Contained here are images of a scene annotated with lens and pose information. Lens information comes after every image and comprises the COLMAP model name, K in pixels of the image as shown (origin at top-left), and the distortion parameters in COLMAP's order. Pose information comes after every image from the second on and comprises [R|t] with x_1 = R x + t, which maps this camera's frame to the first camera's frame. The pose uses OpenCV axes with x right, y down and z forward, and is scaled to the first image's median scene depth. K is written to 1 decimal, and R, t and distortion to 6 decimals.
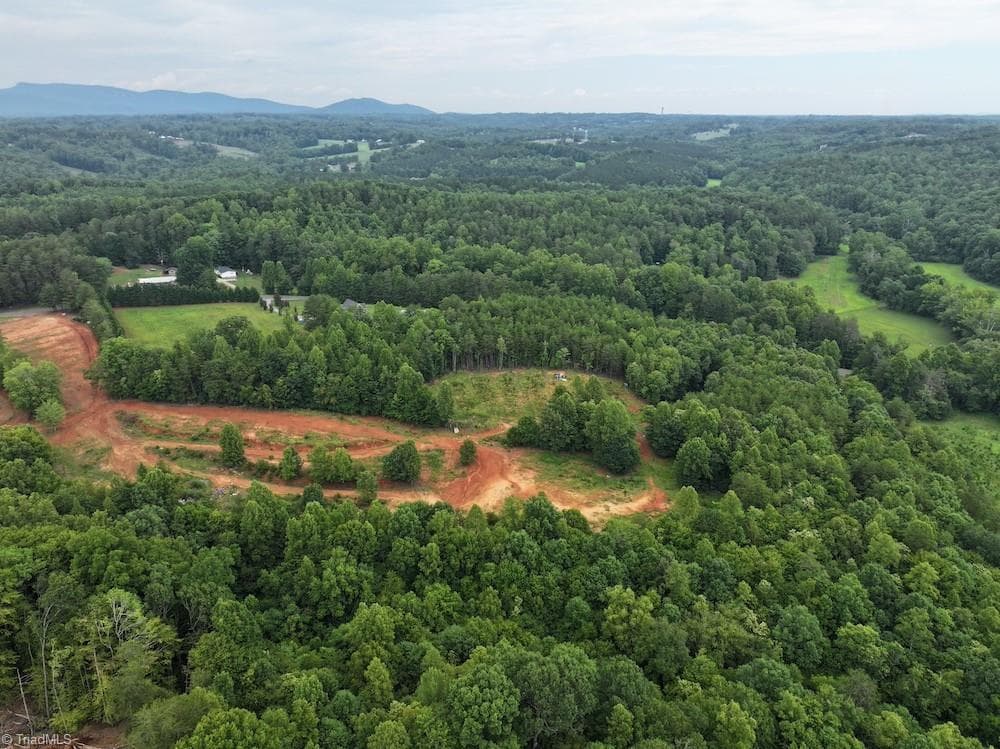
lens RADIAL K [[697.5, 0, 503.6], [0, 697.5, 375.3], [0, 0, 1]] dist [0.003672, 0.005852]
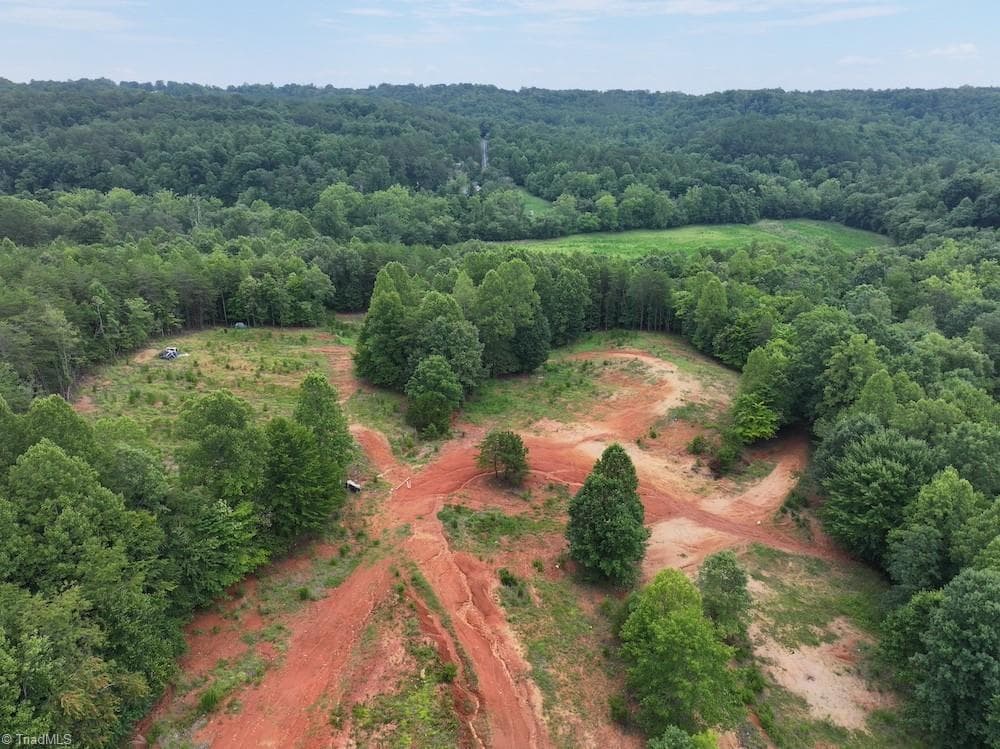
lens RADIAL K [[701.7, 0, 504.7], [0, 701.7, 371.5], [0, 0, 1]] dist [-0.002720, 0.020954]
pose [[0.023337, -0.358390, 0.933280, -0.386335], [0.350407, 0.877245, 0.328110, -0.069265], [-0.936307, 0.319371, 0.146054, 0.816056]]
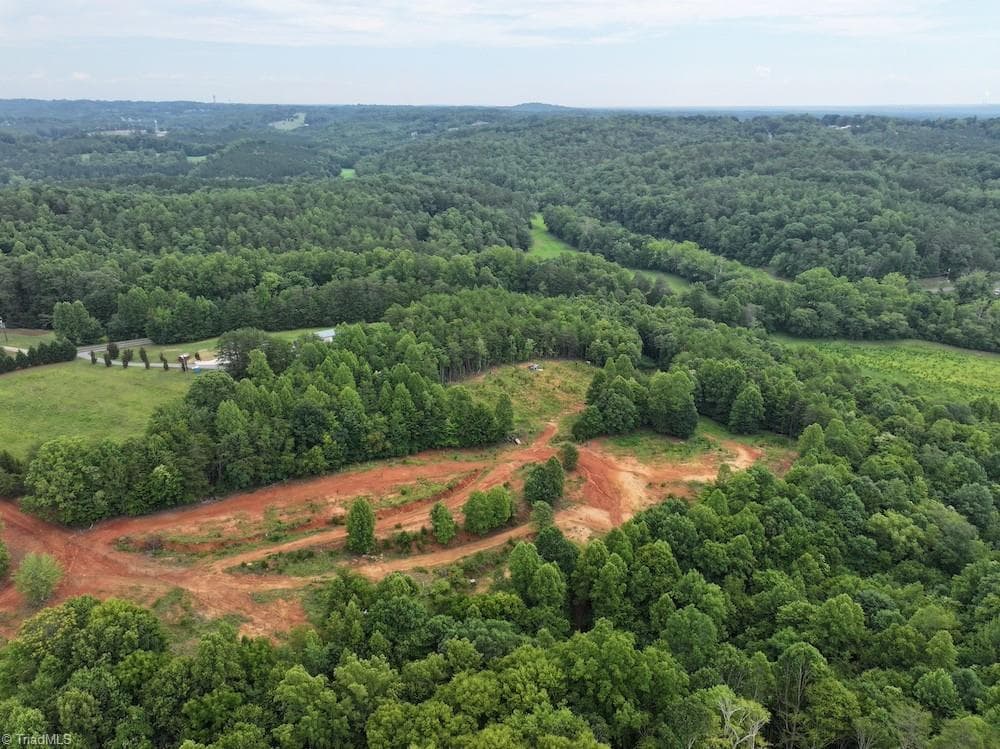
lens RADIAL K [[701.7, 0, 504.7], [0, 701.7, 371.5], [0, 0, 1]] dist [-0.002720, 0.020954]
pose [[0.817335, -0.202870, 0.539266, -0.547873], [0.199252, 0.977735, 0.065825, -0.074121], [-0.540613, 0.053649, 0.839559, 0.210360]]
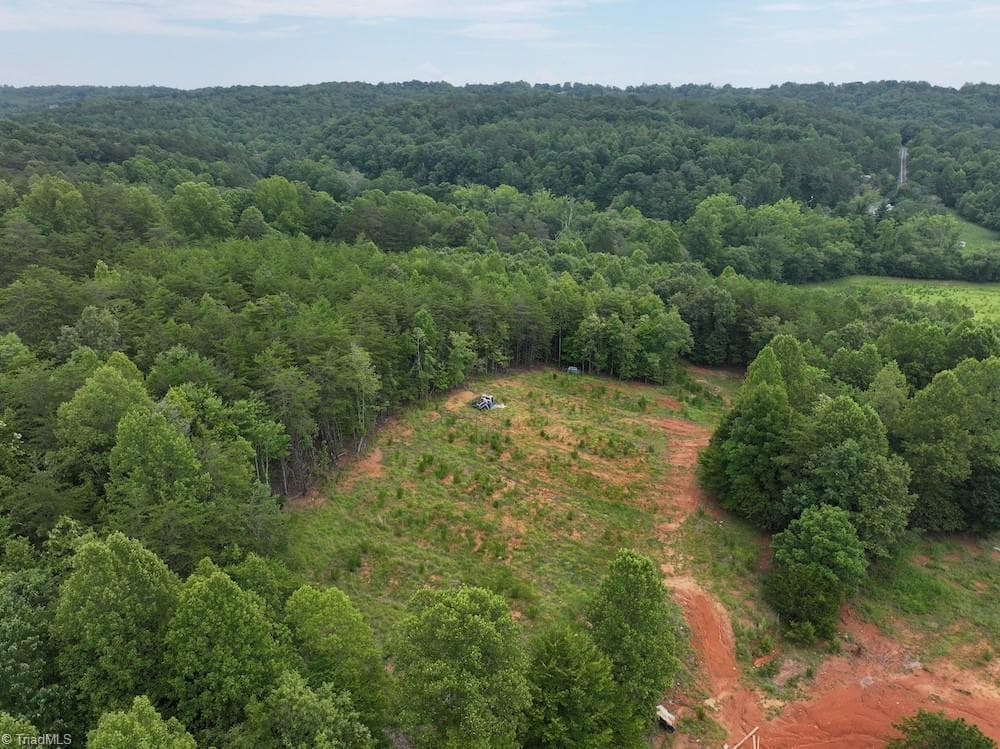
lens RADIAL K [[701.7, 0, 504.7], [0, 701.7, 371.5], [0, 0, 1]] dist [-0.002720, 0.020954]
pose [[0.510392, -0.307335, 0.803147, -0.243742], [0.298454, 0.939210, 0.169737, -0.085371], [-0.806490, 0.153070, 0.571090, 0.856298]]
